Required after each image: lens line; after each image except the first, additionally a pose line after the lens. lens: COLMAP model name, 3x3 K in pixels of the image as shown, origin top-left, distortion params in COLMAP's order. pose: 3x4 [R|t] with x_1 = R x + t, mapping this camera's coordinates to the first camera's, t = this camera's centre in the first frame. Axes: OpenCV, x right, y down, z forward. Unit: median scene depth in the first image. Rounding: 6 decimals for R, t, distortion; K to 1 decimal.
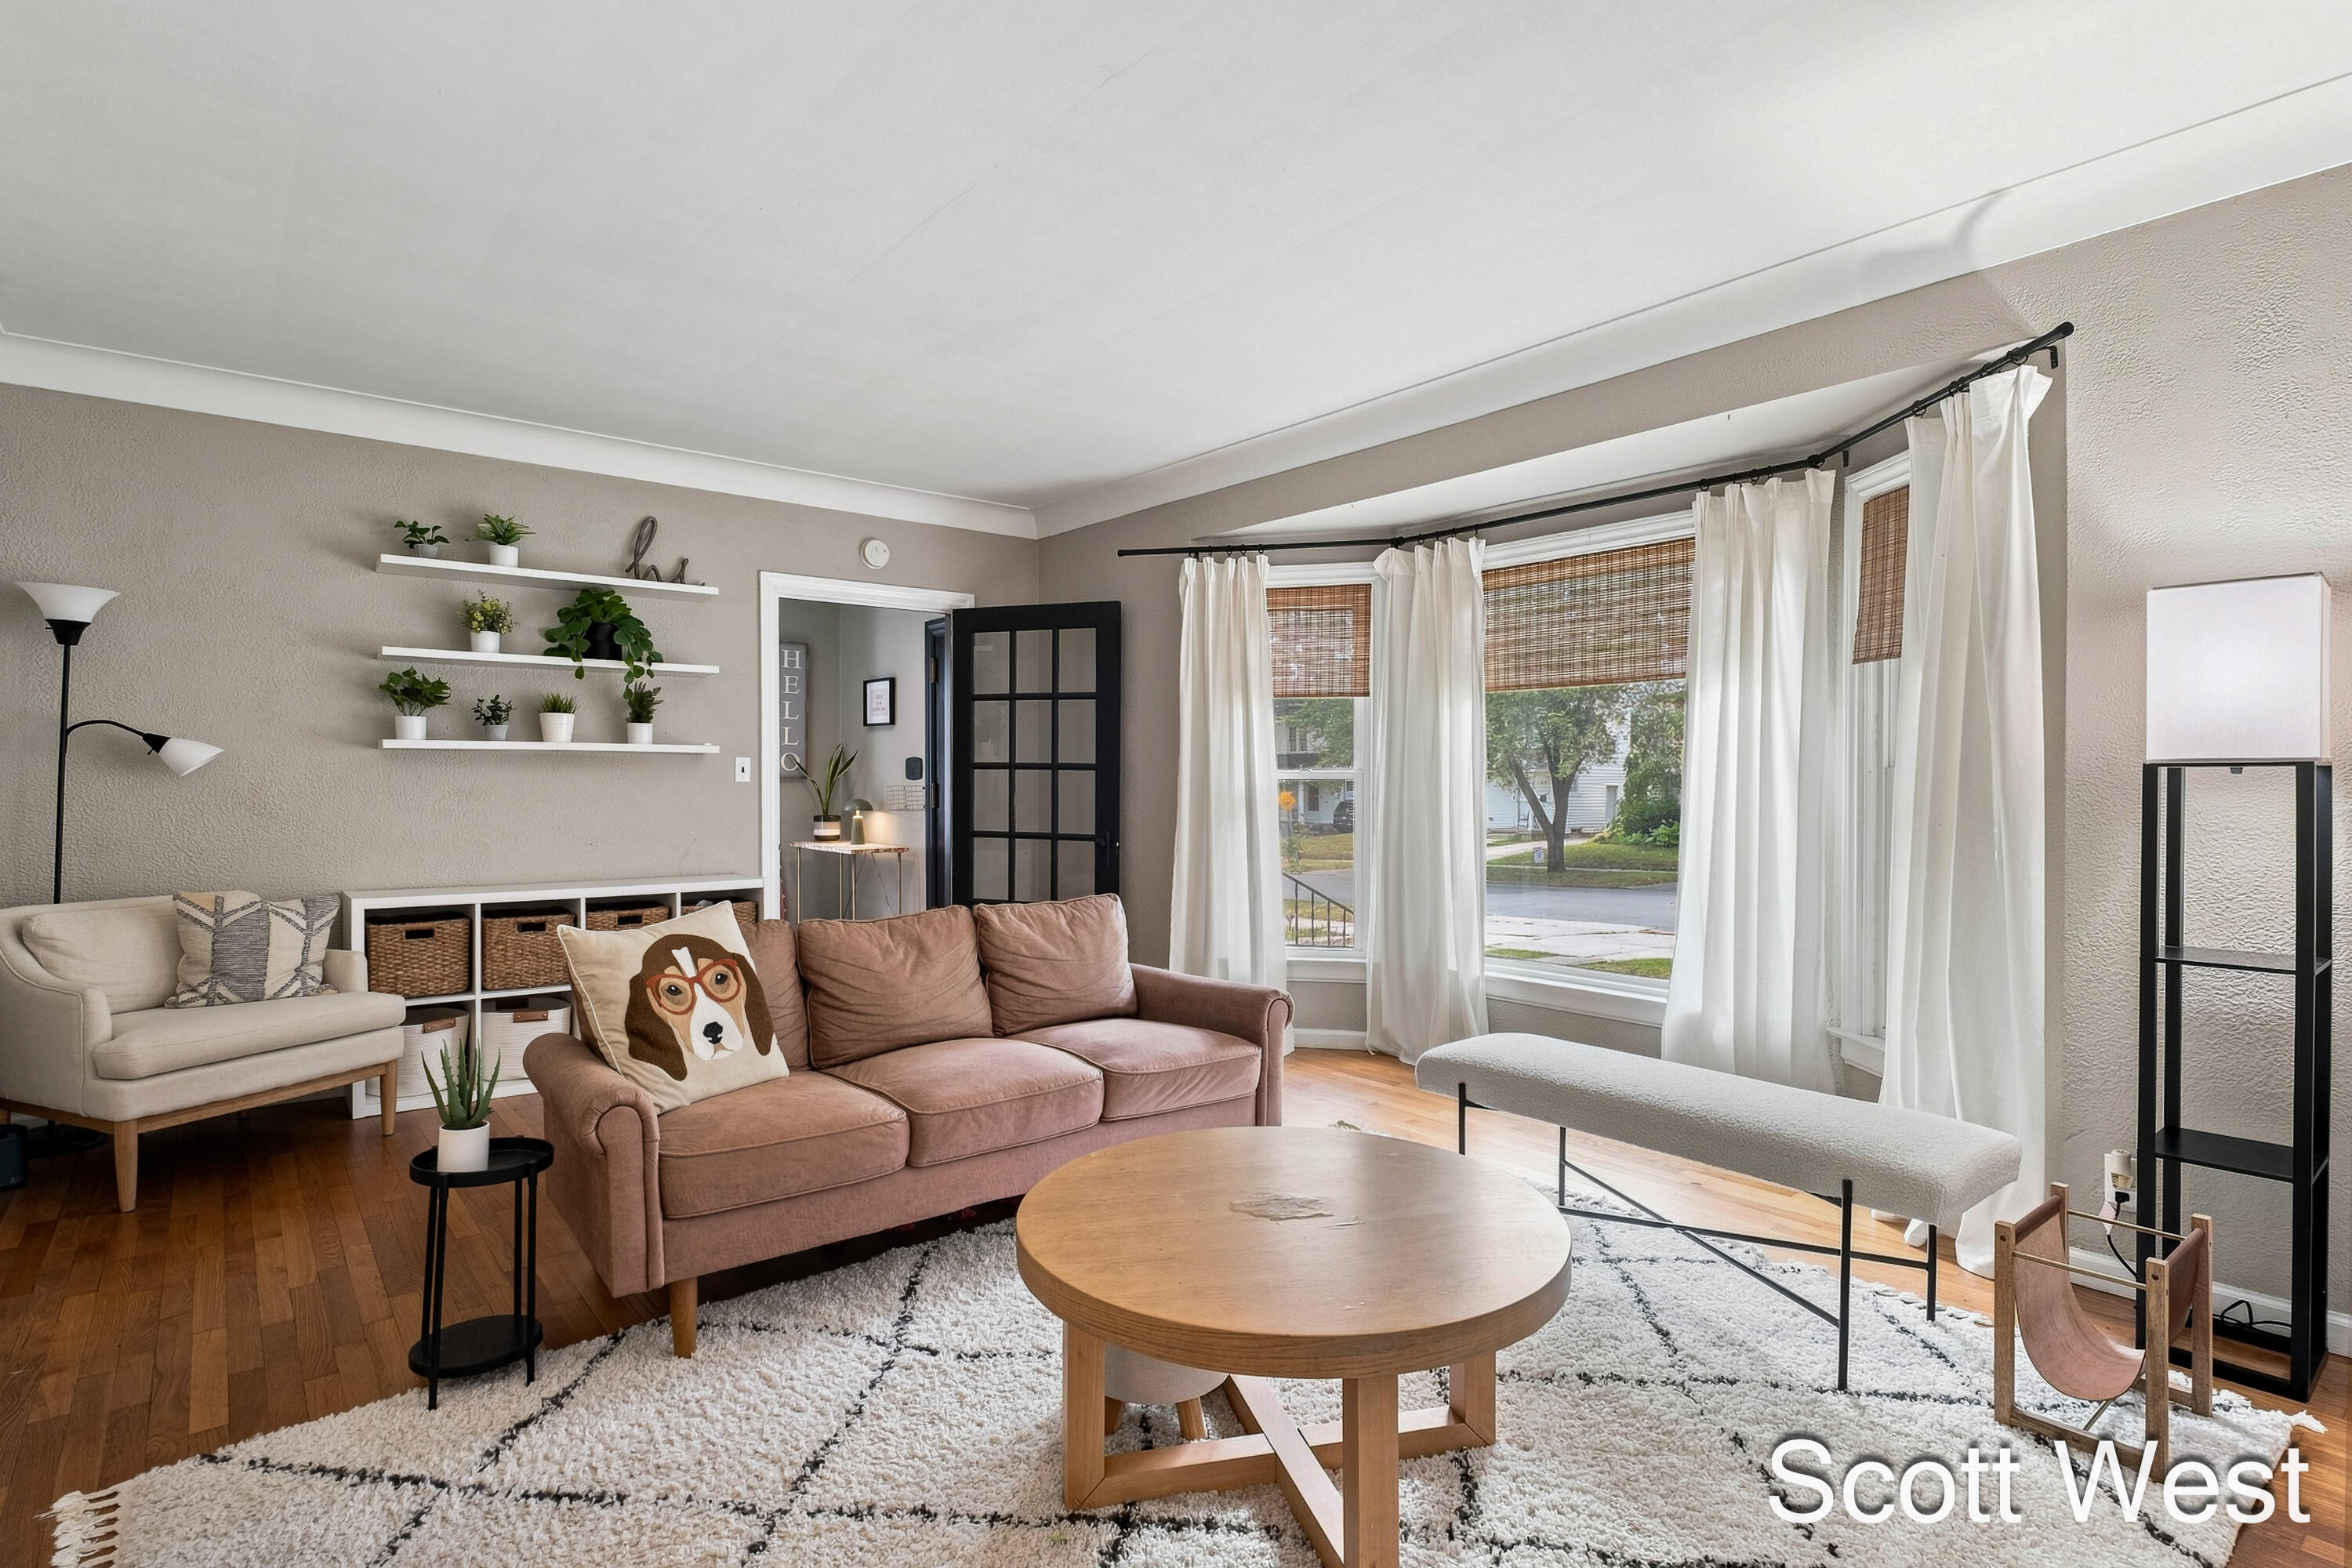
lens RADIAL K [[1171.1, 0, 1176.0], [0, 1171.1, 784.0], [0, 0, 1]] dist [0.002196, 0.000168]
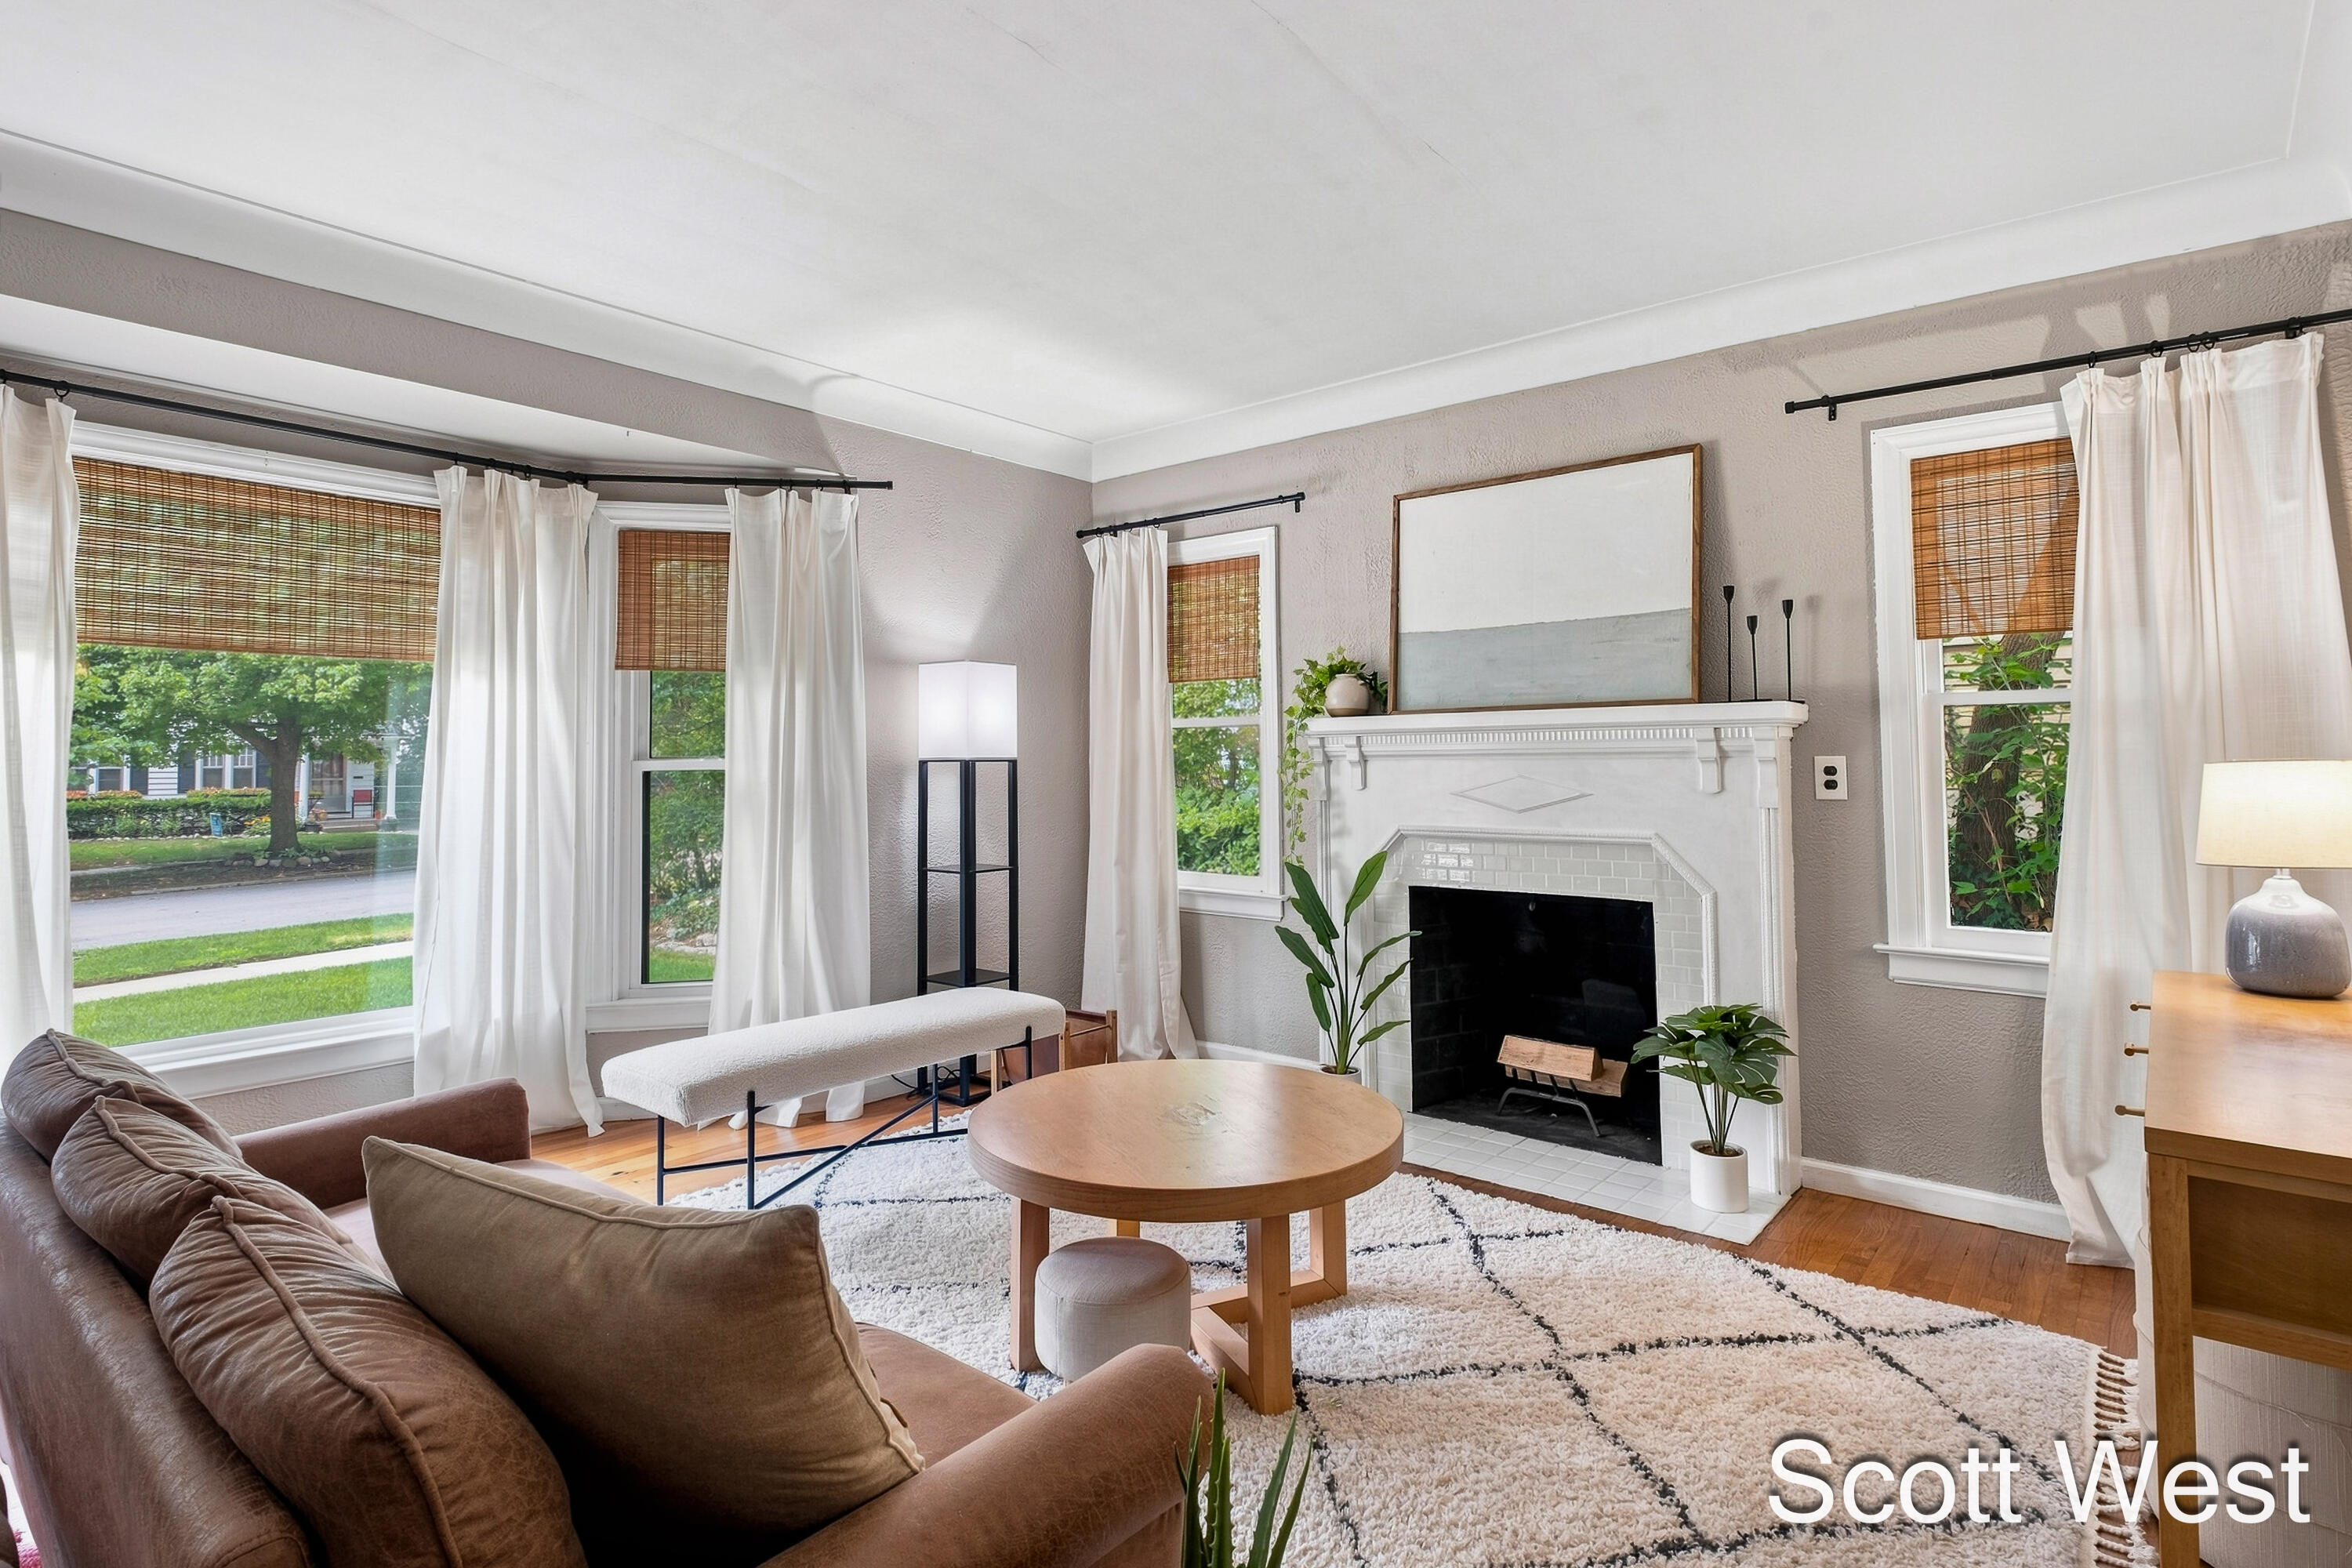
lens RADIAL K [[1183.5, 0, 1178.6], [0, 1183.5, 719.0], [0, 0, 1]] dist [-0.000145, -0.000114]
pose [[-0.190307, 0.043499, 0.980760, -0.776636], [0.013893, 0.999037, -0.041614, -0.001849], [-0.981626, 0.005706, -0.190728, 0.837743]]
